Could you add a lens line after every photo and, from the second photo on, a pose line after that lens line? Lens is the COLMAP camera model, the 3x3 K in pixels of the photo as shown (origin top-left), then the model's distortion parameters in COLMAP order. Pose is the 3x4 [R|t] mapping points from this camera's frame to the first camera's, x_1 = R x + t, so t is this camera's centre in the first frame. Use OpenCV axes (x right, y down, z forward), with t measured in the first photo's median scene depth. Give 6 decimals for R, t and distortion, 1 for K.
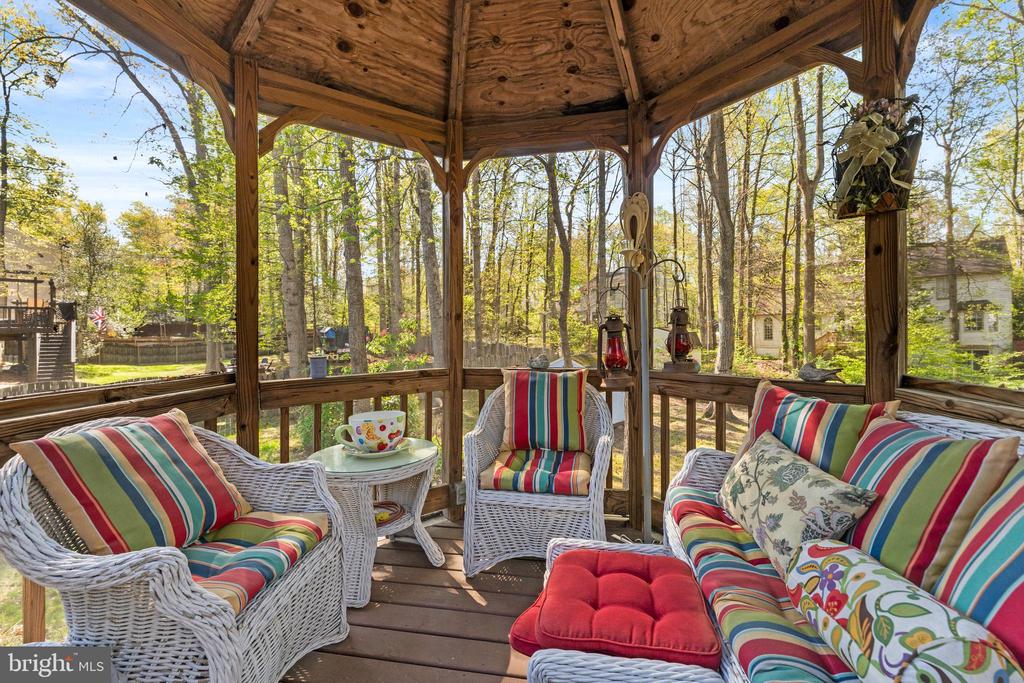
lens RADIAL K [[415.4, 0, 508.1], [0, 415.4, 337.3], [0, 0, 1]] dist [-0.000189, -0.000330]
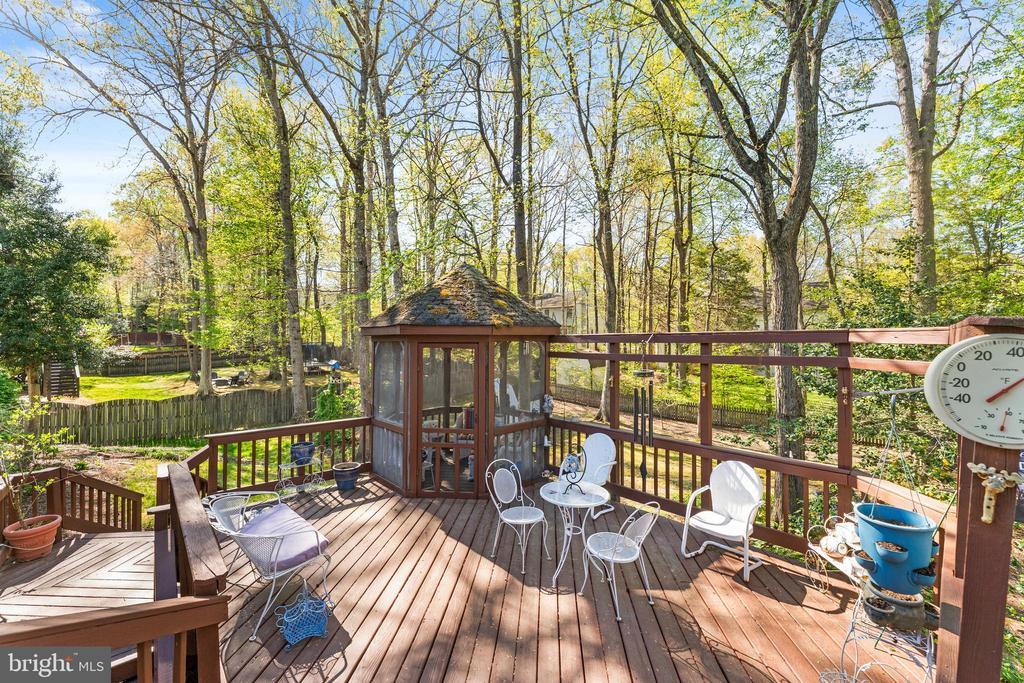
lens RADIAL K [[415.4, 0, 508.1], [0, 415.4, 337.3], [0, 0, 1]] dist [-0.000189, -0.000330]
pose [[0.993316, 0.004818, 0.115322, -0.004458], [-0.004385, 0.999982, -0.004010, -0.056960], [-0.115340, 0.003477, 0.993320, -0.283605]]
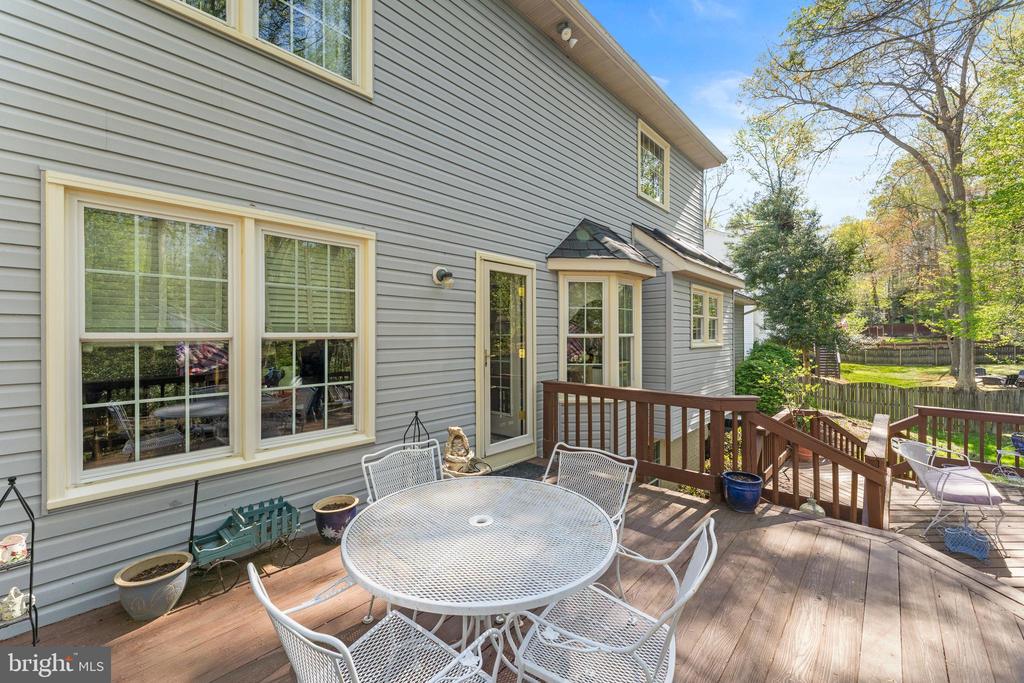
lens RADIAL K [[415.4, 0, 508.1], [0, 415.4, 337.3], [0, 0, 1]] dist [-0.000189, -0.000330]
pose [[0.203067, 0.007176, -0.979139, 0.075758], [0.010485, 0.999900, 0.009503, -0.054237], [0.979109, -0.012196, 0.202971, -0.362718]]
